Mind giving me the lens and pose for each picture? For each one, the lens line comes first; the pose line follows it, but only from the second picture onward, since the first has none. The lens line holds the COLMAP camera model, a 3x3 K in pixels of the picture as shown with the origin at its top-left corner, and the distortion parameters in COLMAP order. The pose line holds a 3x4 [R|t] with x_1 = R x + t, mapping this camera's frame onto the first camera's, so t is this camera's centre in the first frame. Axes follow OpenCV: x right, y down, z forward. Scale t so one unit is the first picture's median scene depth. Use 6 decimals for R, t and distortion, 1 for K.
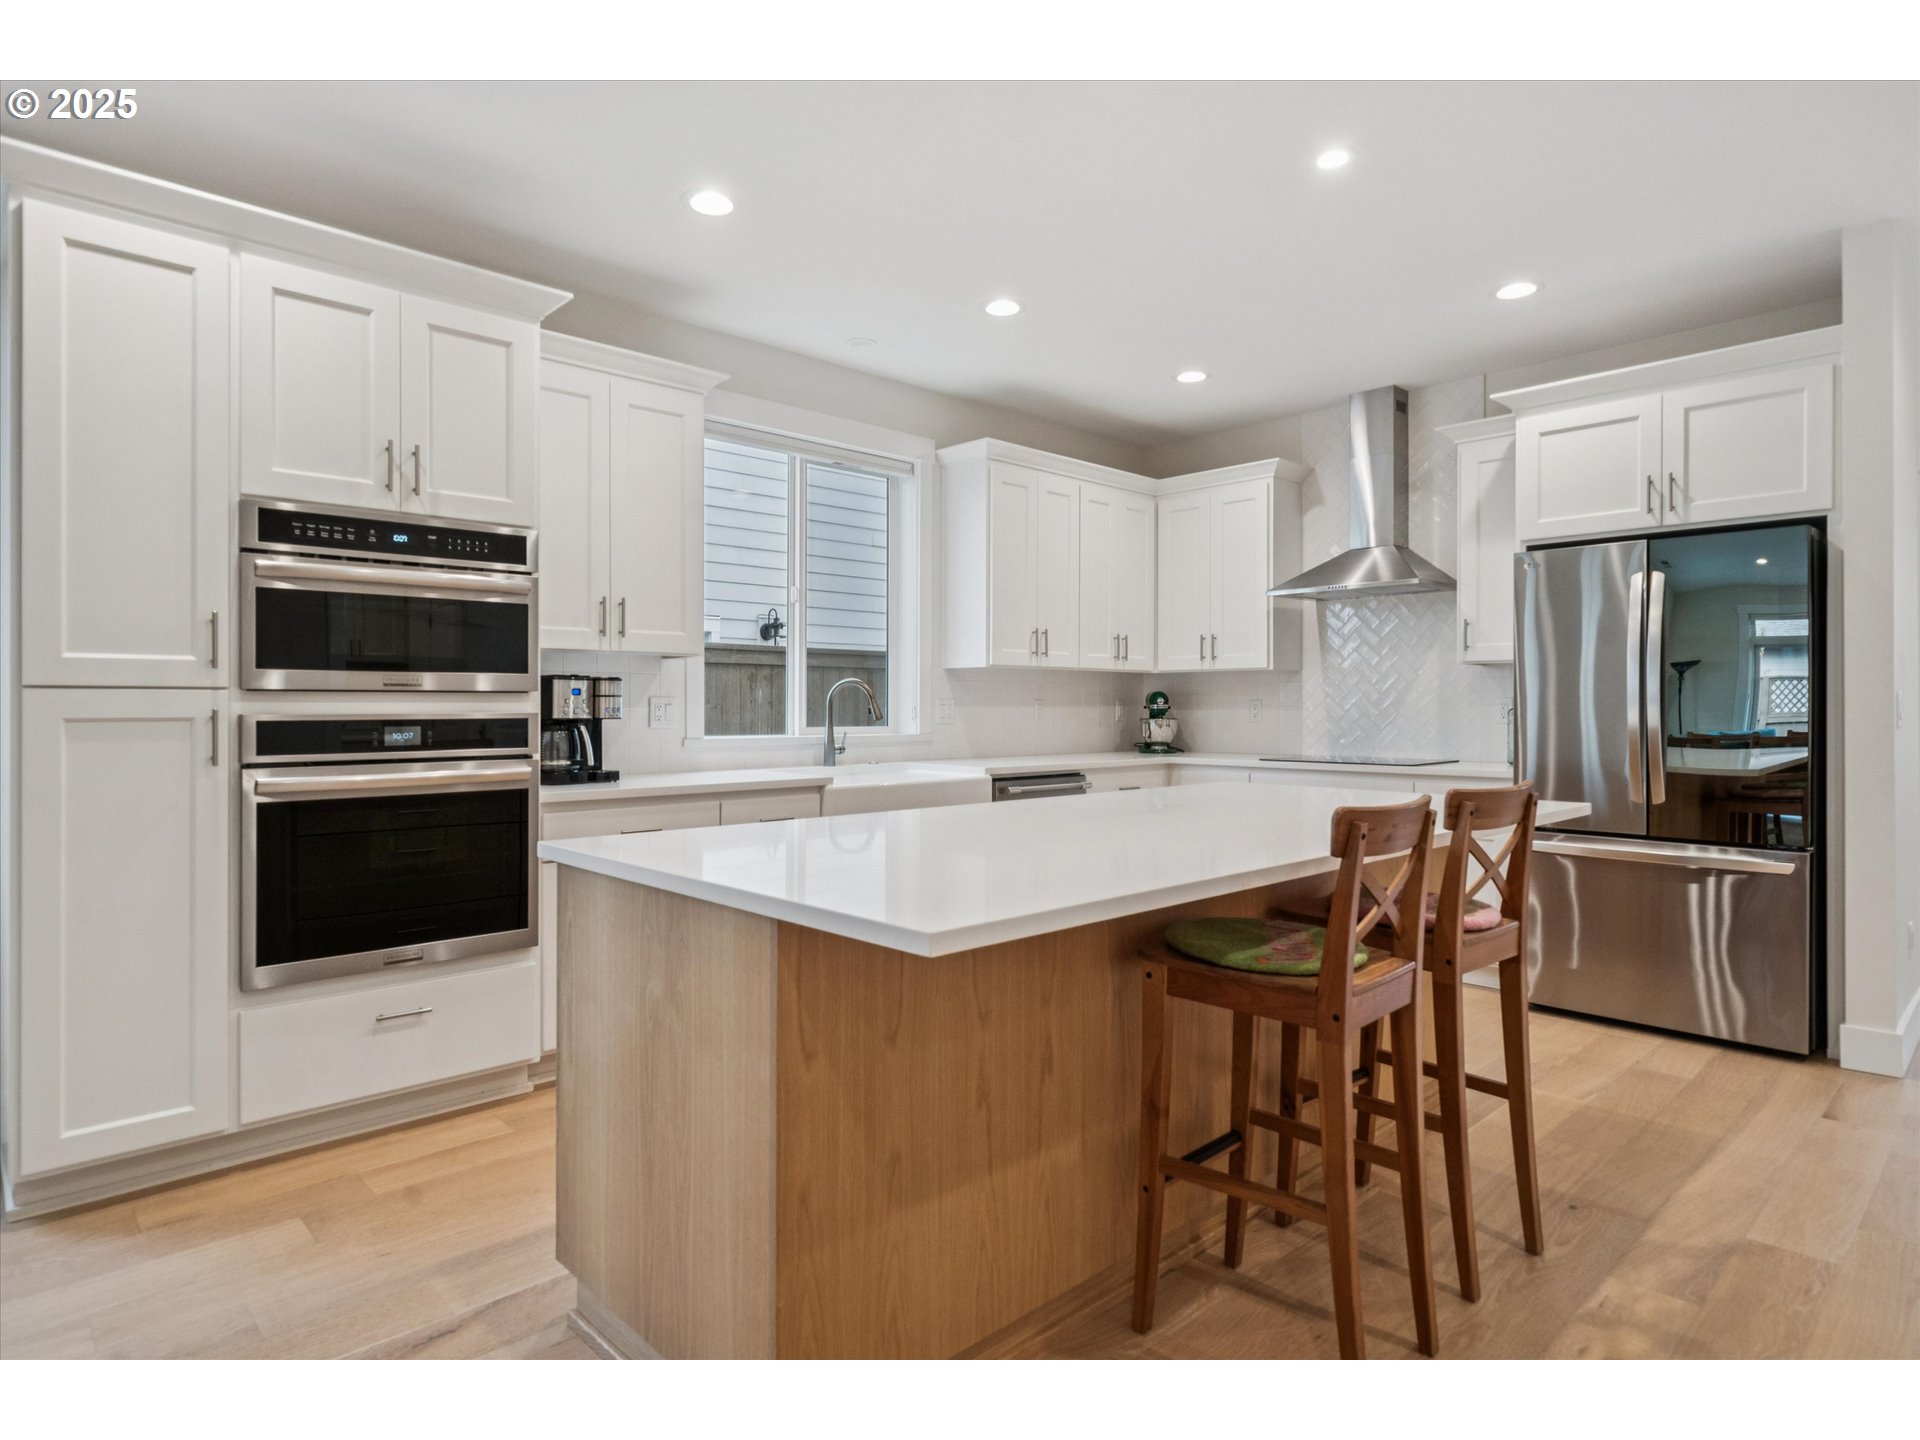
lens RADIAL K [[1062.9, 0, 961.2], [0, 1062.9, 711.4], [0, 0, 1]] dist [0.000996, 0.001433]
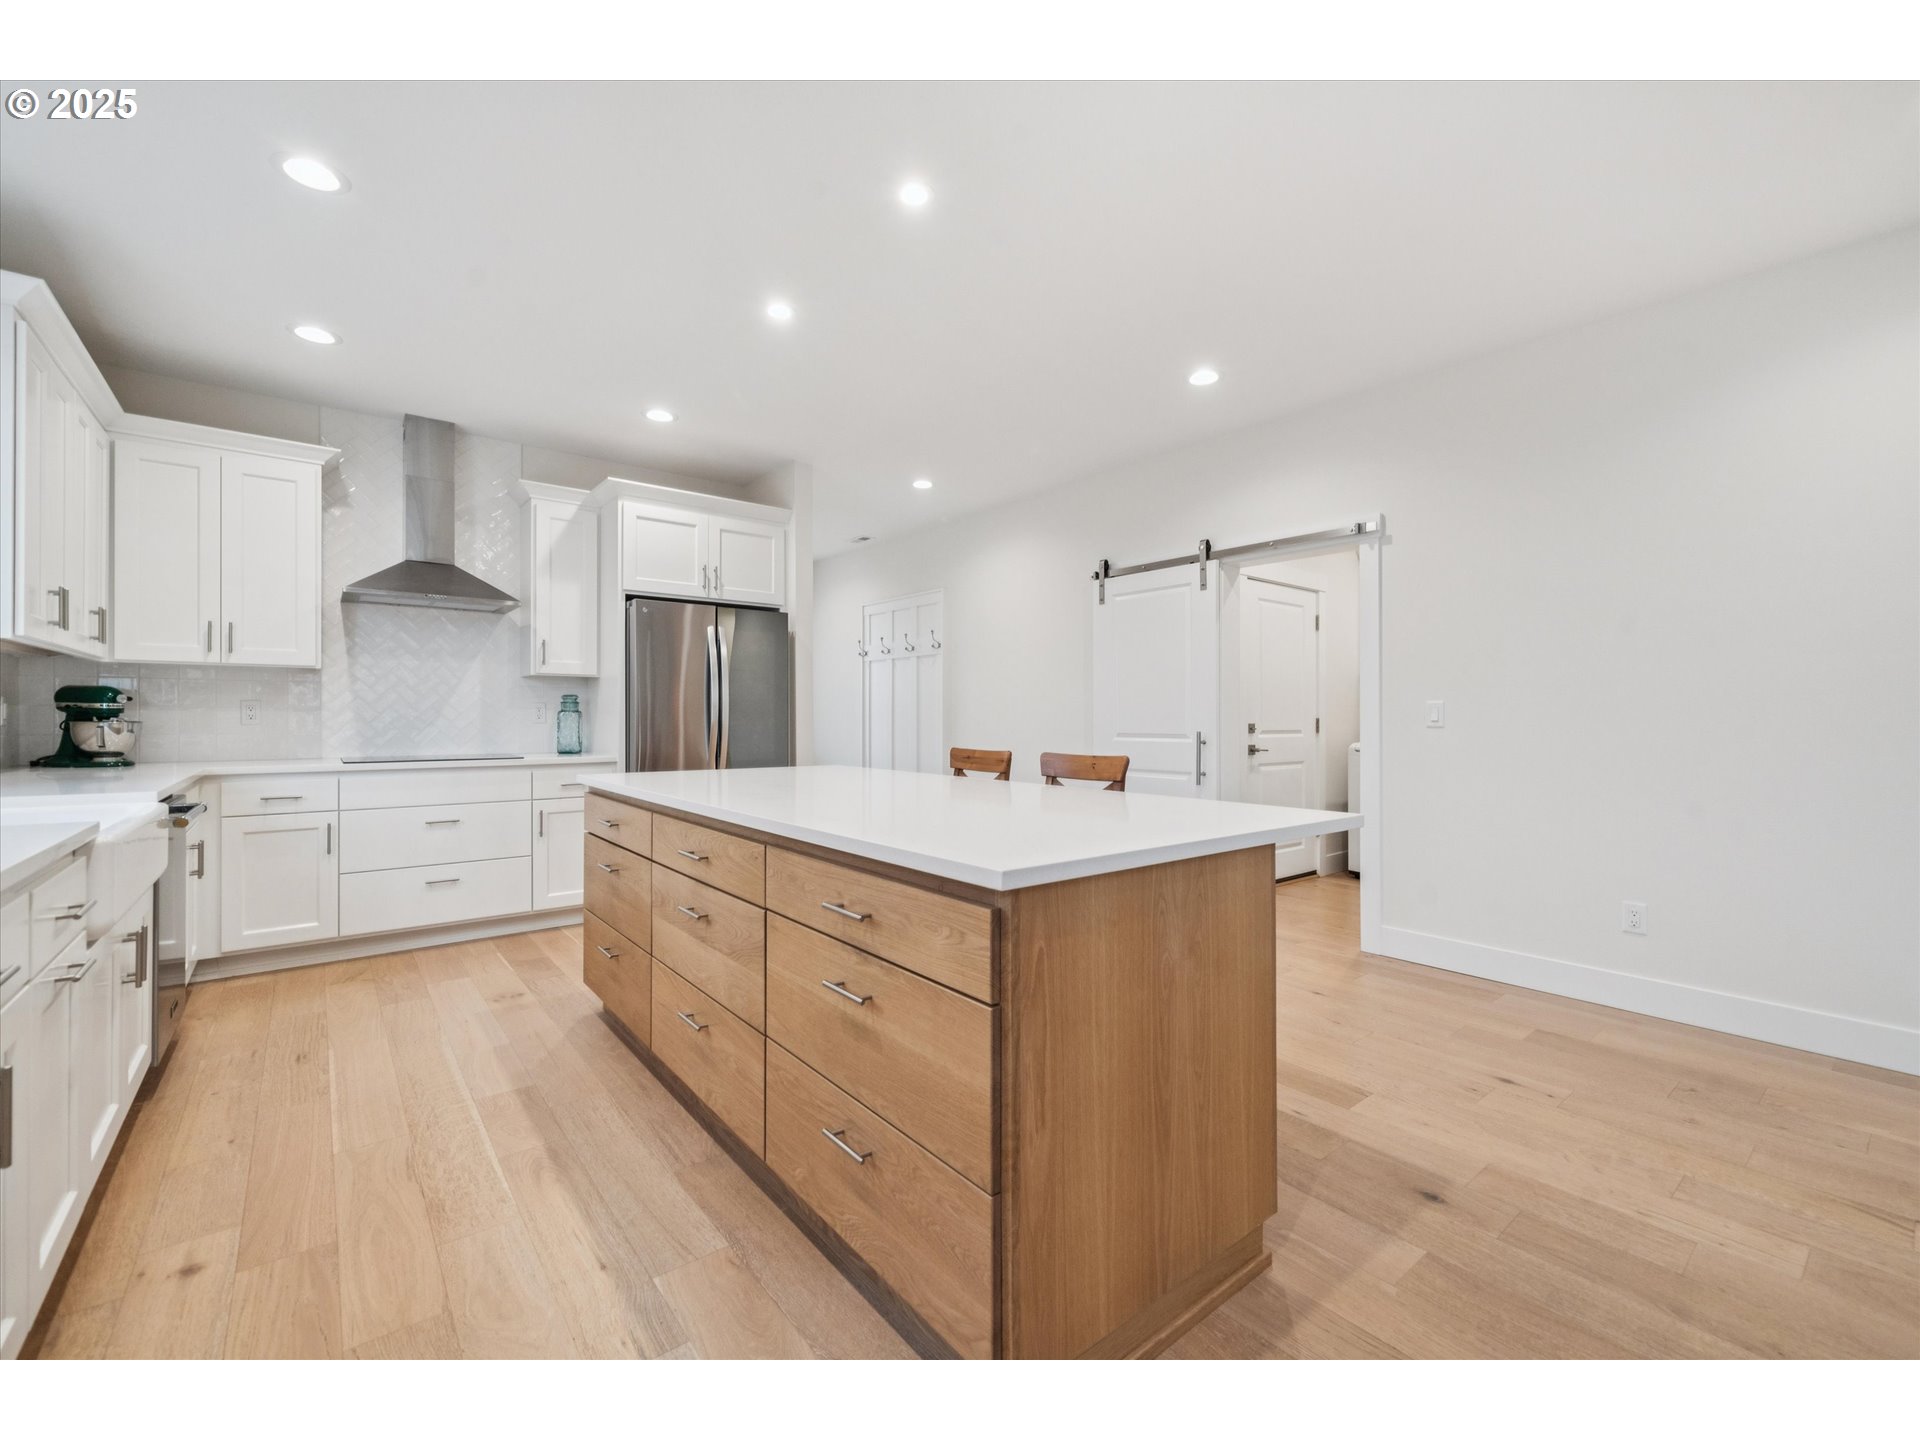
lens RADIAL K [[802.9, 0, 962.2], [0, 802.9, 721.9], [0, 0, 1]] dist [-0.000369, -0.000383]
pose [[0.086303, -0.008641, 0.996231, -0.509059], [-0.002932, 0.999956, 0.008927, 0.000621], [-0.996265, -0.003692, 0.086274, 0.505561]]
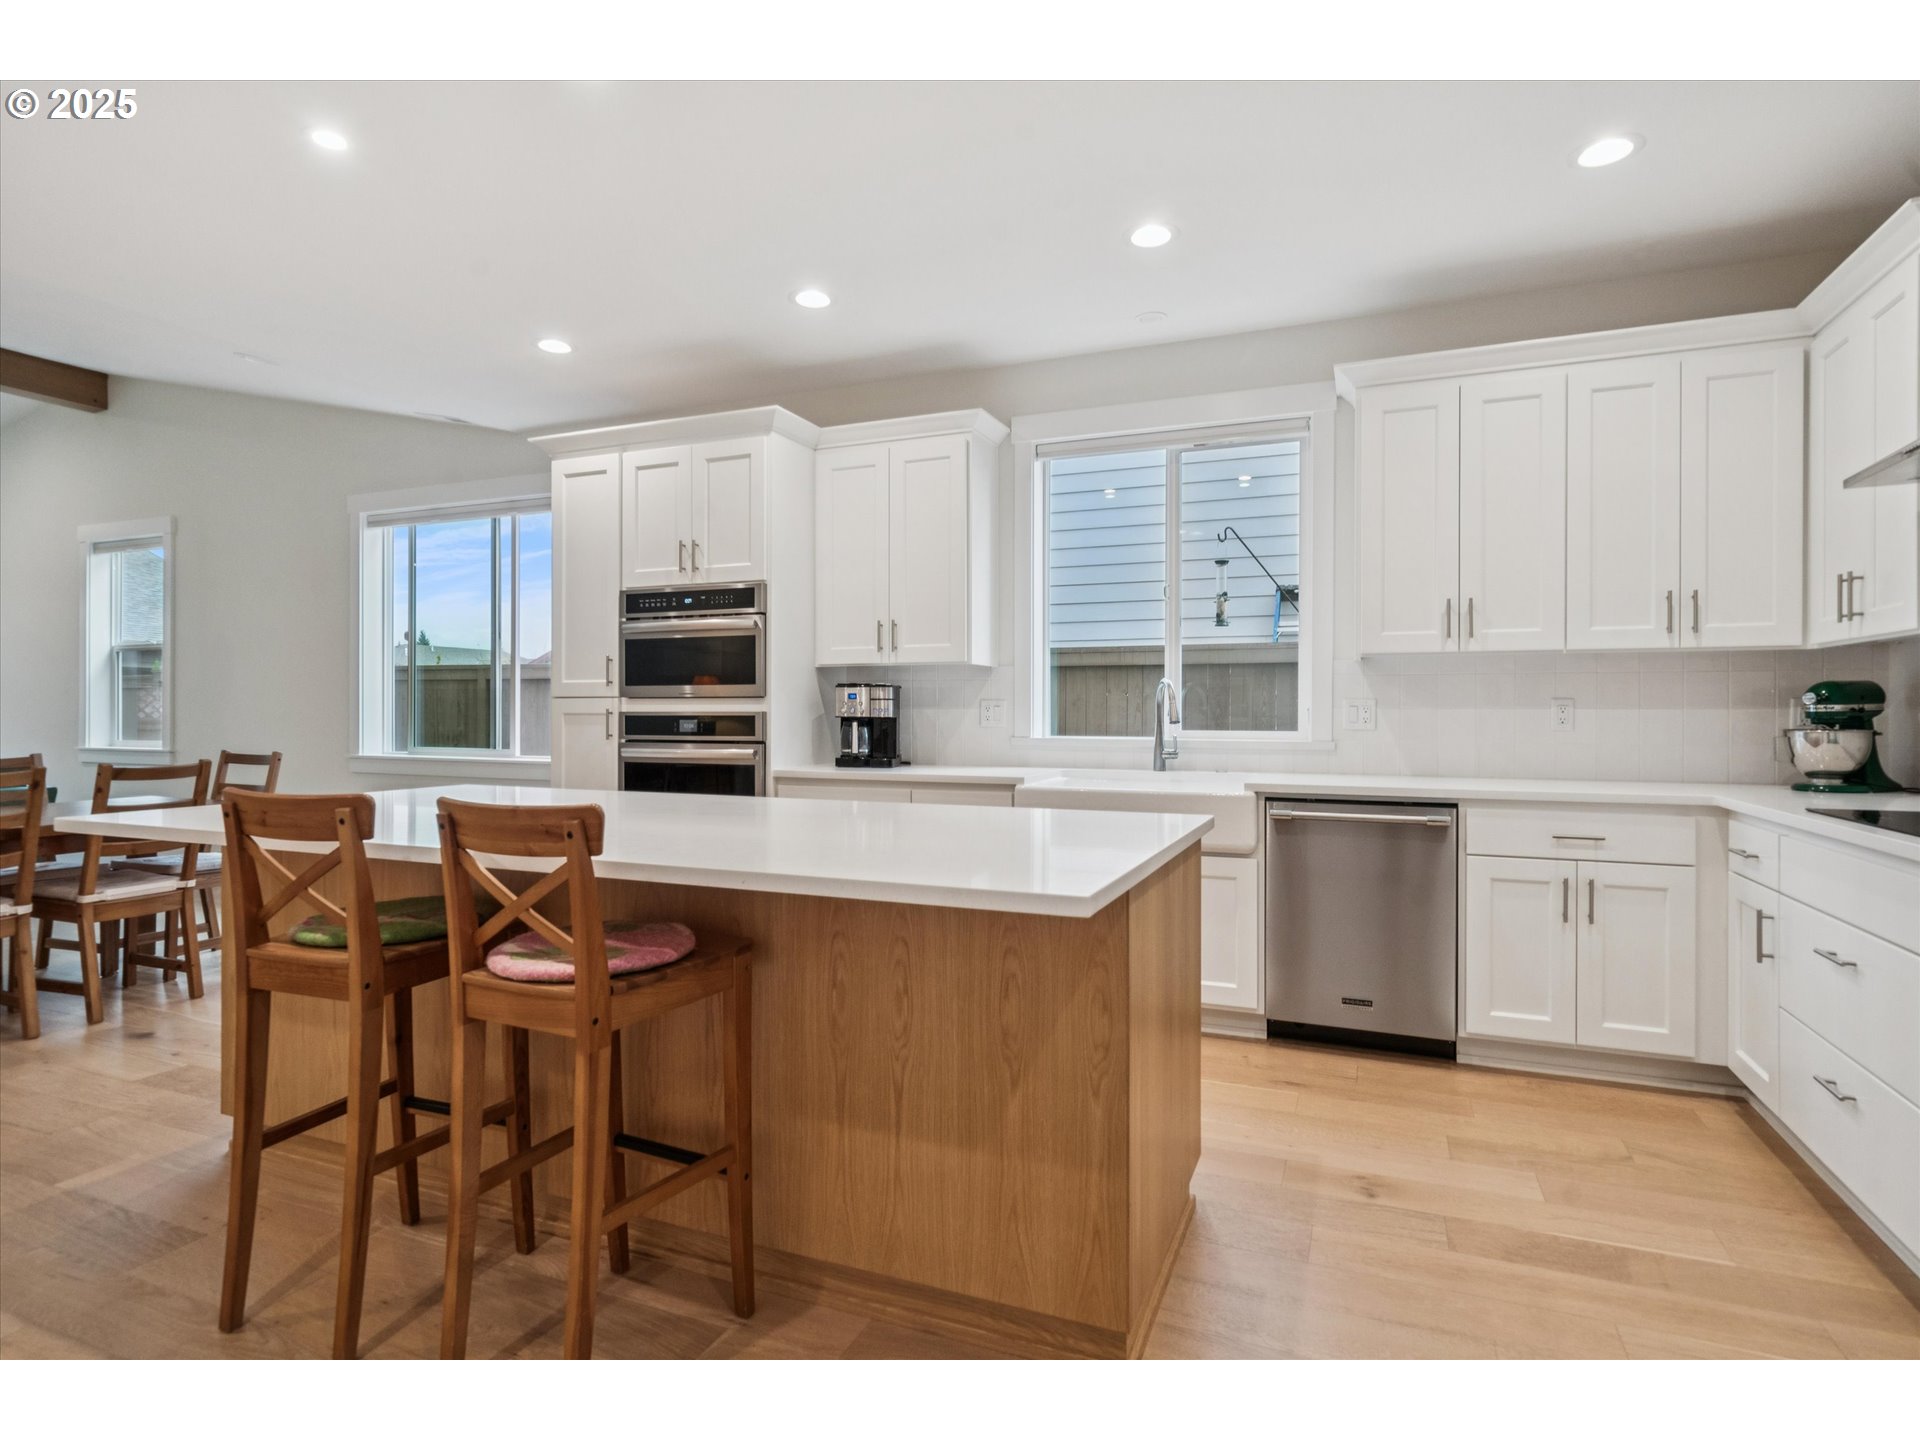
lens RADIAL K [[1014.4, 0, 963.9], [0, 1014.4, 713.4], [0, 0, 1]] dist [-0.003577, -0.000505]
pose [[0.408068, 0.005506, -0.912935, 0.741097], [-0.005554, 0.999978, 0.003549, -0.002161], [0.912935, 0.003622, 0.408090, 0.553359]]
